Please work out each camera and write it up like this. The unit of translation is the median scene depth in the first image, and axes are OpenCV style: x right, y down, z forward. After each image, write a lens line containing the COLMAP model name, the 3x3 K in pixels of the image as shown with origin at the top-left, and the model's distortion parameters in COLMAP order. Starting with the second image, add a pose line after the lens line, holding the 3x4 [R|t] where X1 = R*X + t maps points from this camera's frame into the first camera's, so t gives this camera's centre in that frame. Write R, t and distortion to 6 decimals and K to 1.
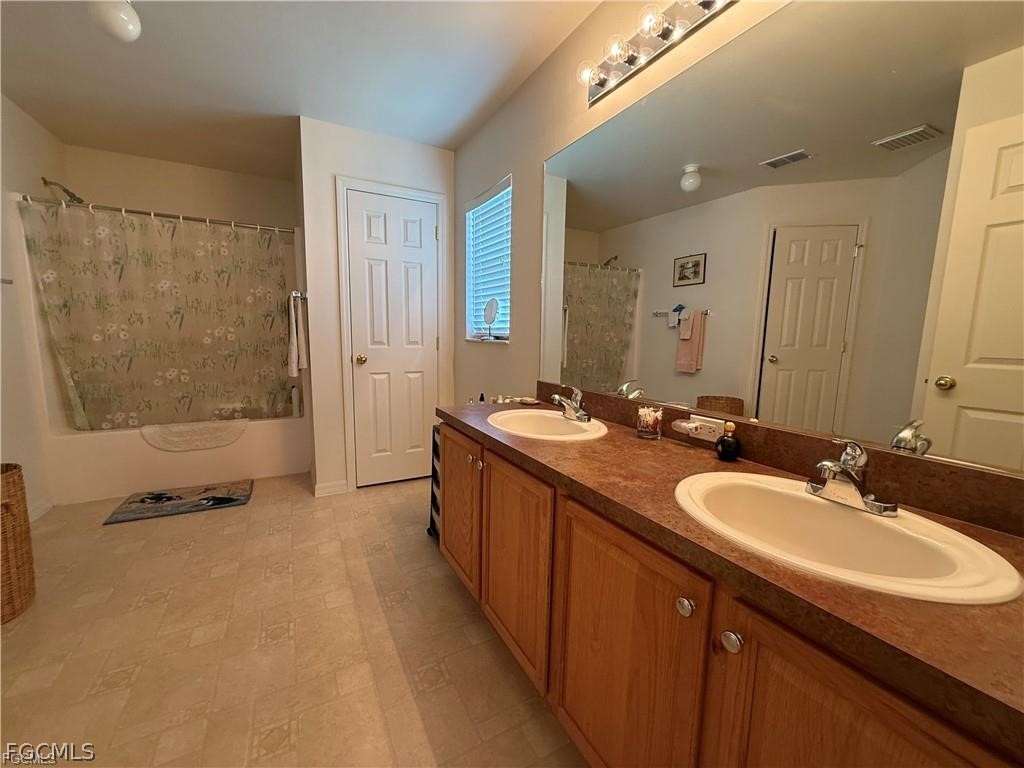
lens RADIAL K [[410.2, 0, 514.0], [0, 410.2, 383.3], [0, 0, 1]] dist [0.000246, -0.000207]
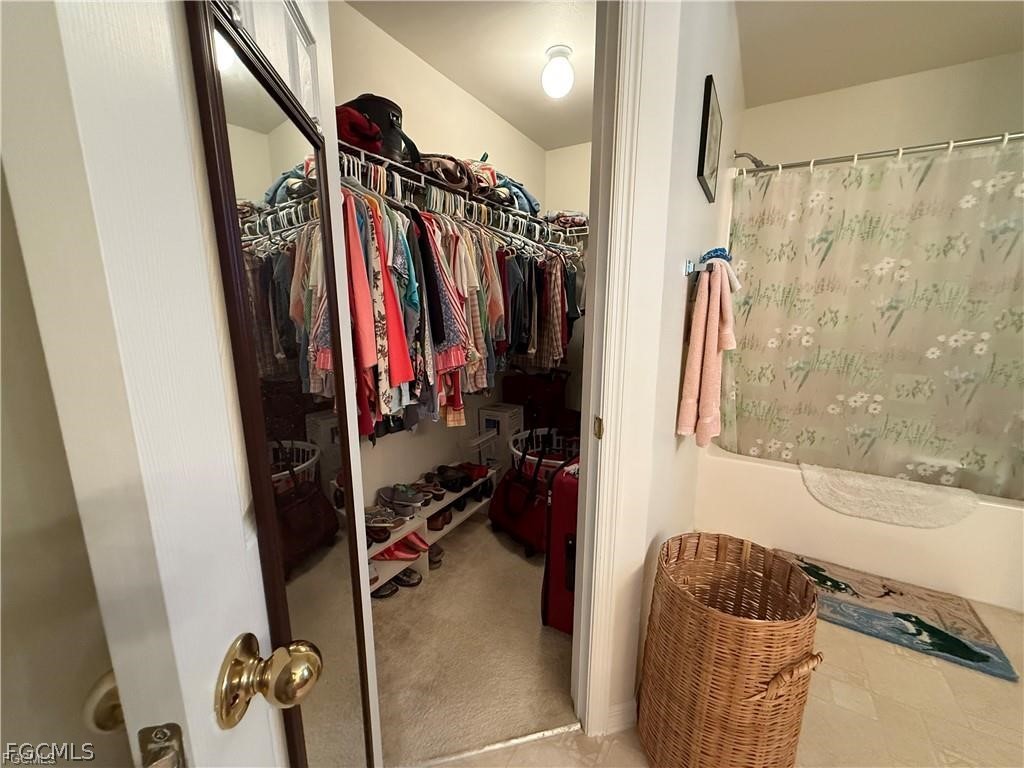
lens RADIAL K [[410.2, 0, 497.4], [0, 410.2, 381.7], [0, 0, 1]] dist [0.000246, -0.000207]
pose [[0.494779, 0.149073, -0.856137, -0.566700], [-0.098866, 0.988436, 0.114973, -0.072641], [0.863376, 0.027757, 0.503796, 0.156488]]
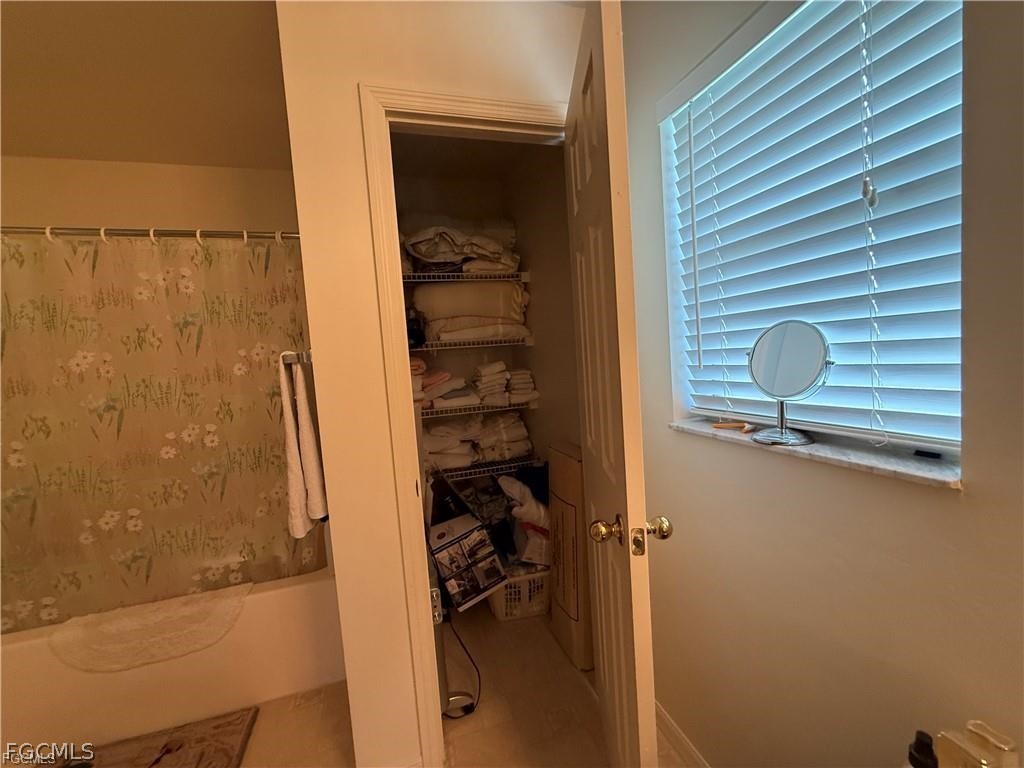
lens RADIAL K [[410.2, 0, 507.0], [0, 410.2, 386.8], [0, 0, 1]] dist [0.000246, -0.000207]
pose [[0.972981, -0.070228, -0.219944, -0.196854], [0.058997, 0.996616, -0.057228, -0.139571], [0.223219, 0.042706, 0.973832, 0.593798]]
